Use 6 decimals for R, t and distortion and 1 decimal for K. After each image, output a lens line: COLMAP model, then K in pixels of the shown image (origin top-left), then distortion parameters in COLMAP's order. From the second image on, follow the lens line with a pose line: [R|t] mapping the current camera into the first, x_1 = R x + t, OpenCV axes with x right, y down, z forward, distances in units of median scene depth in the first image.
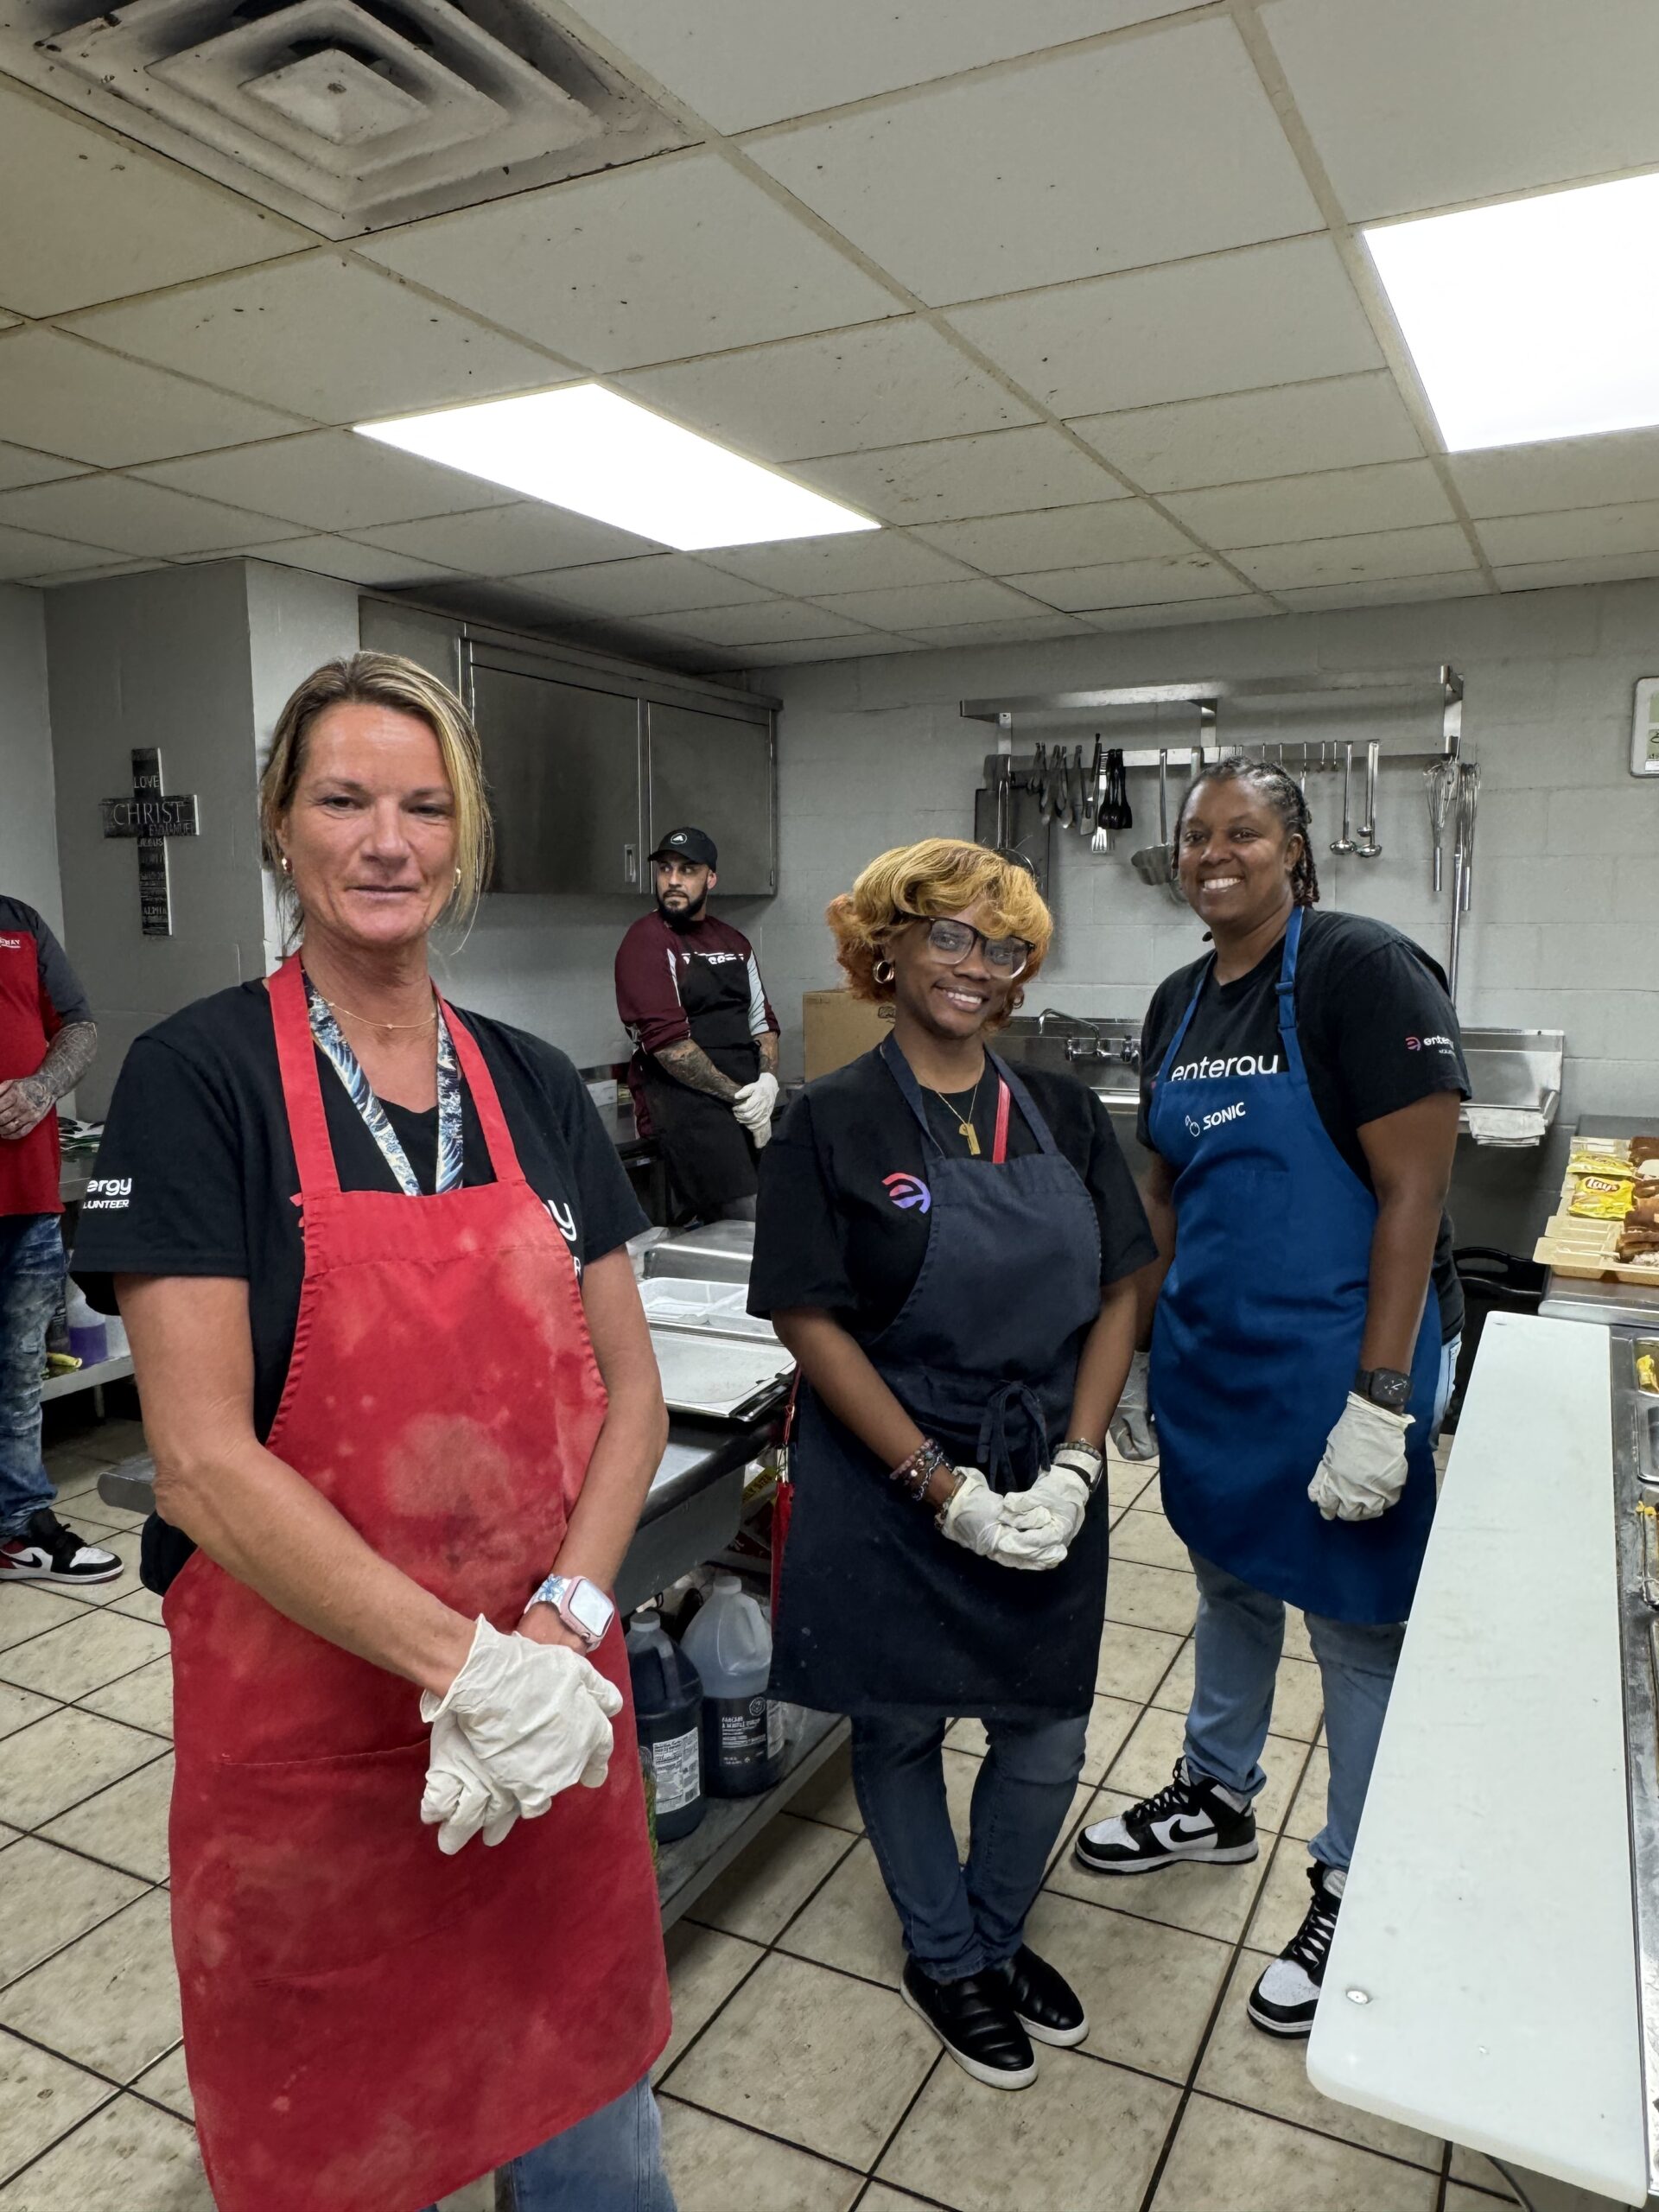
lens RADIAL K [[1560.3, 0, 825.3], [0, 1560.3, 1099.7], [0, 0, 1]] dist [-0.010236, -0.005436]
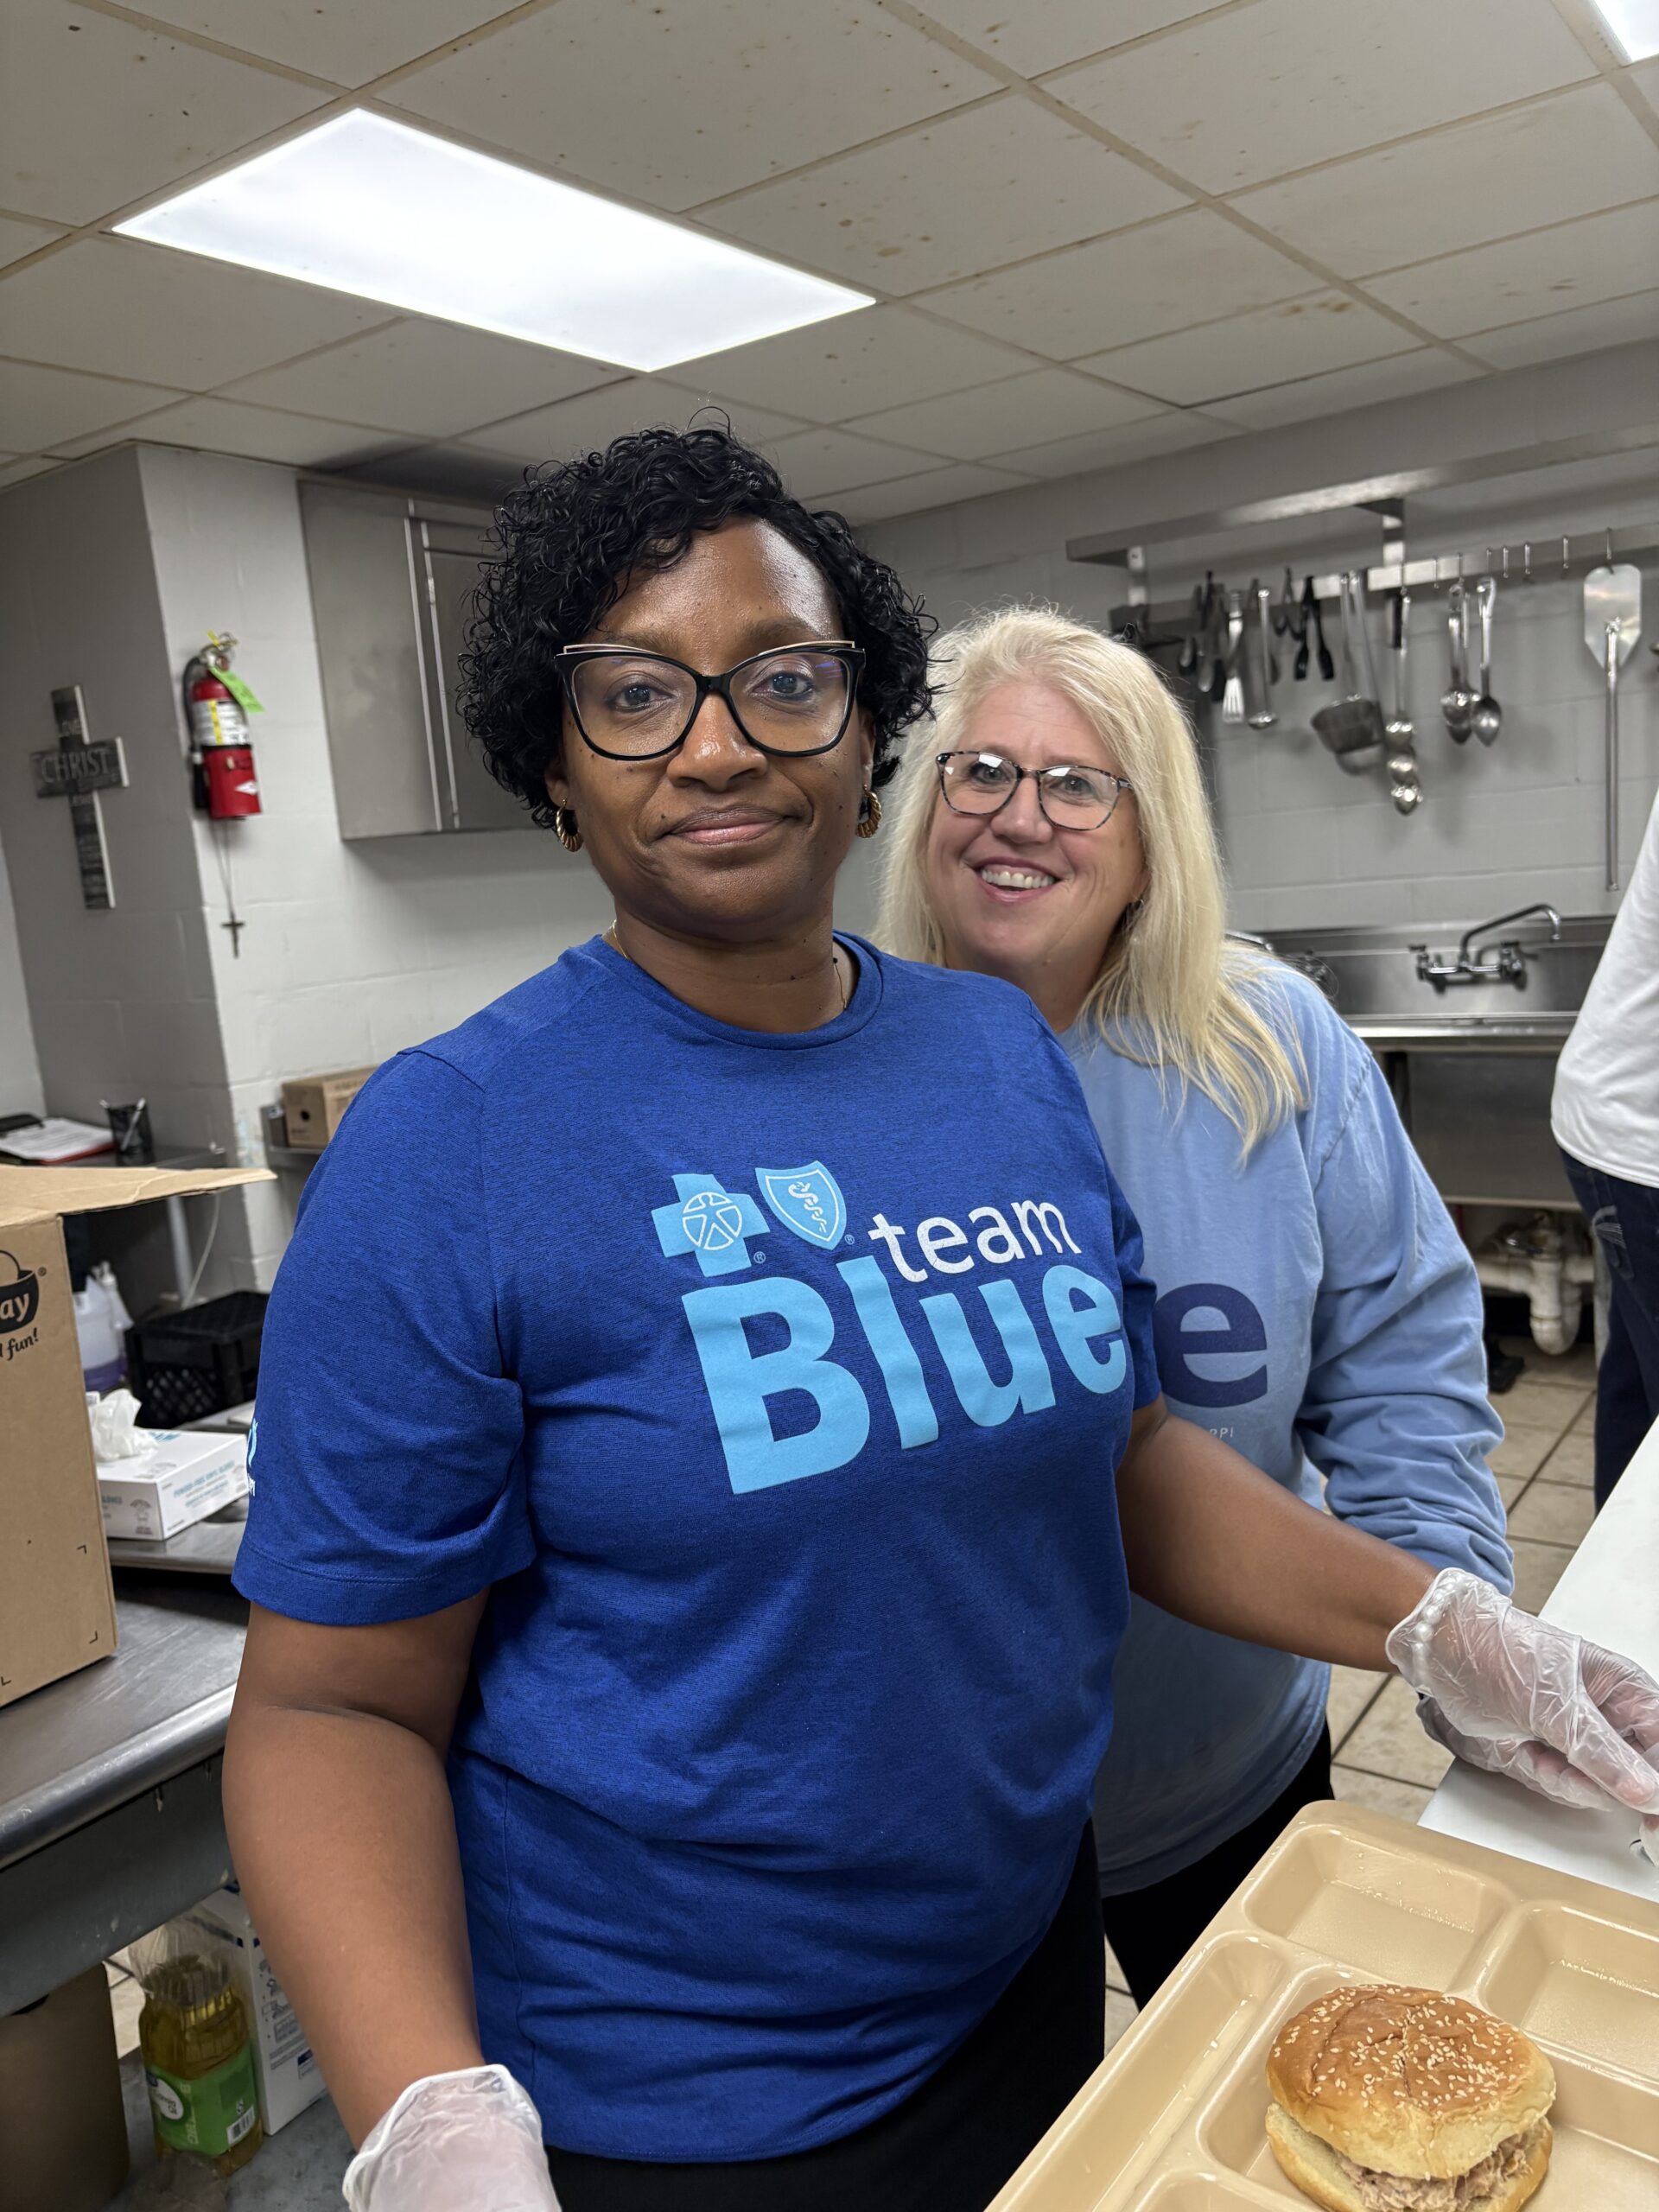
lens RADIAL K [[1692.3, 0, 832.3], [0, 1692.3, 1109.7], [0, 0, 1]] dist [0.019558, -0.015620]
pose [[0.986296, -0.053969, -0.155908, 0.106896], [0.059814, 0.997663, 0.033040, -0.002403], [0.153761, -0.041913, 0.987219, 0.140788]]
